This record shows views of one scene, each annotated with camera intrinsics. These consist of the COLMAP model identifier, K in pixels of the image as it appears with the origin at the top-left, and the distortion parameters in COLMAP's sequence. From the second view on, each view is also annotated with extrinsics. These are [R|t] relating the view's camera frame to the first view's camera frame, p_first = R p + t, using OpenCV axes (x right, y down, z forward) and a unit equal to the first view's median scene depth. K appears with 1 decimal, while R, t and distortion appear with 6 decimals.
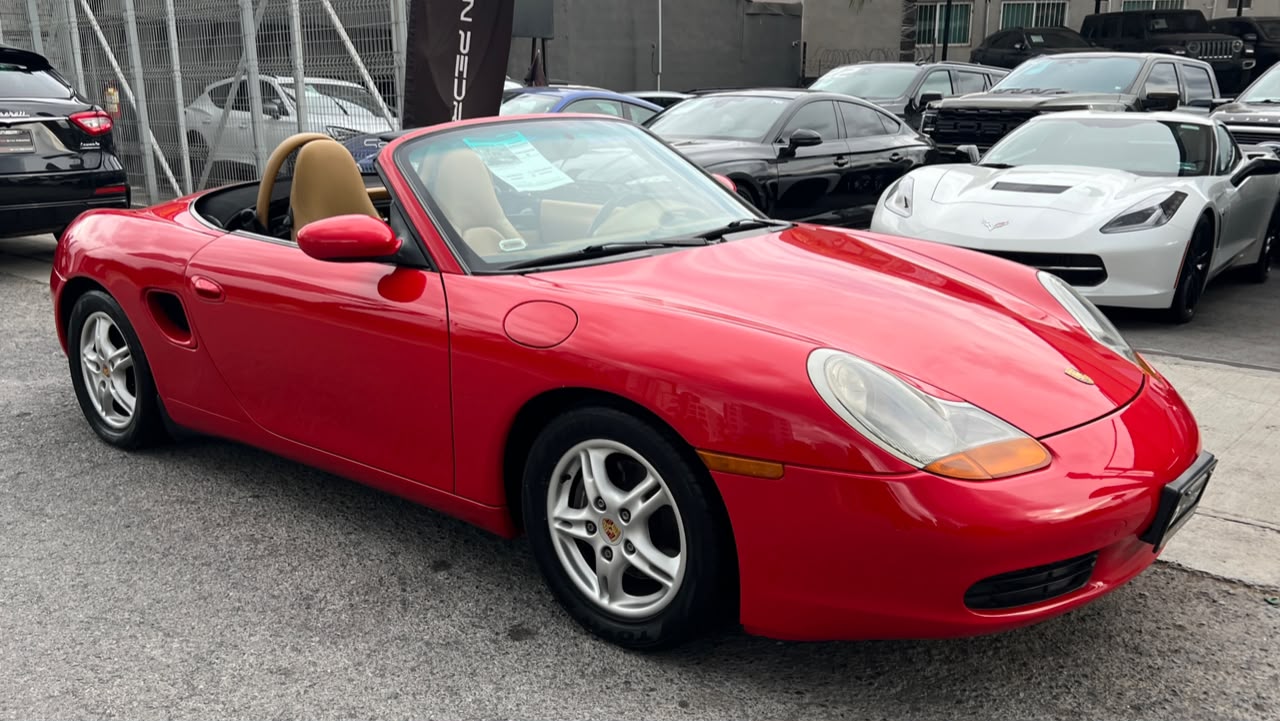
lens RADIAL K [[1103.2, 0, 598.1], [0, 1103.2, 398.3], [0, 0, 1]] dist [0.010582, -0.004892]
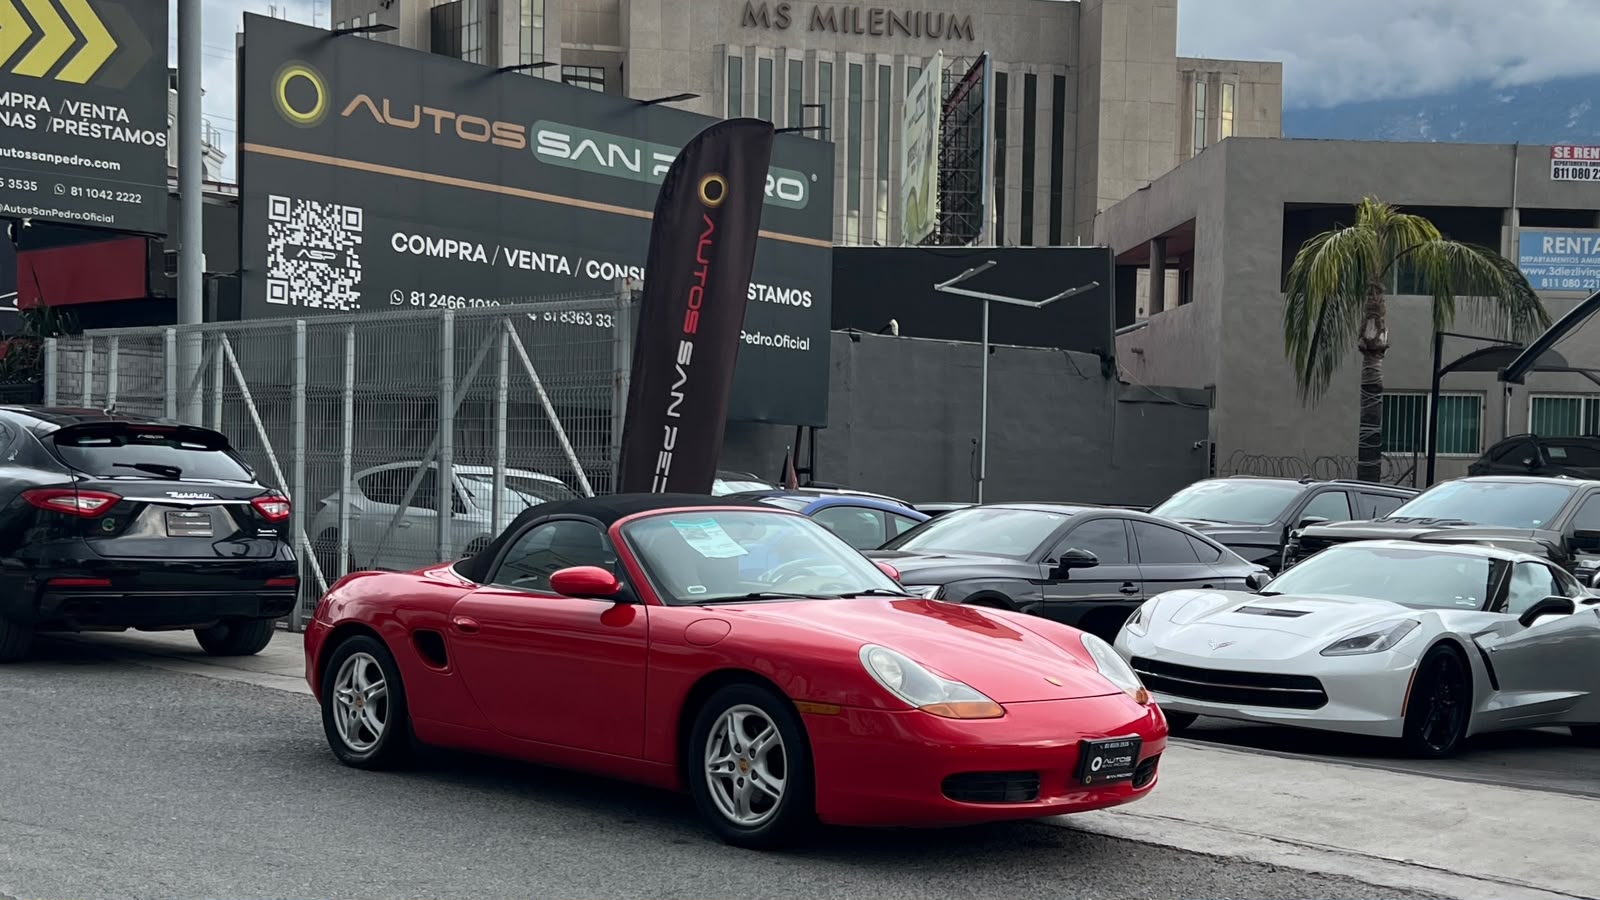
lens RADIAL K [[2021.8, 0, 800.0], [0, 2021.8, 450.0], [0, 0, 1]] dist [0.034186, 0.009685]
pose [[0.996701, 0.037925, -0.071753, 0.172136], [-0.057269, 0.955100, -0.290696, 0.321965], [0.057507, 0.293847, 0.954121, -1.128442]]
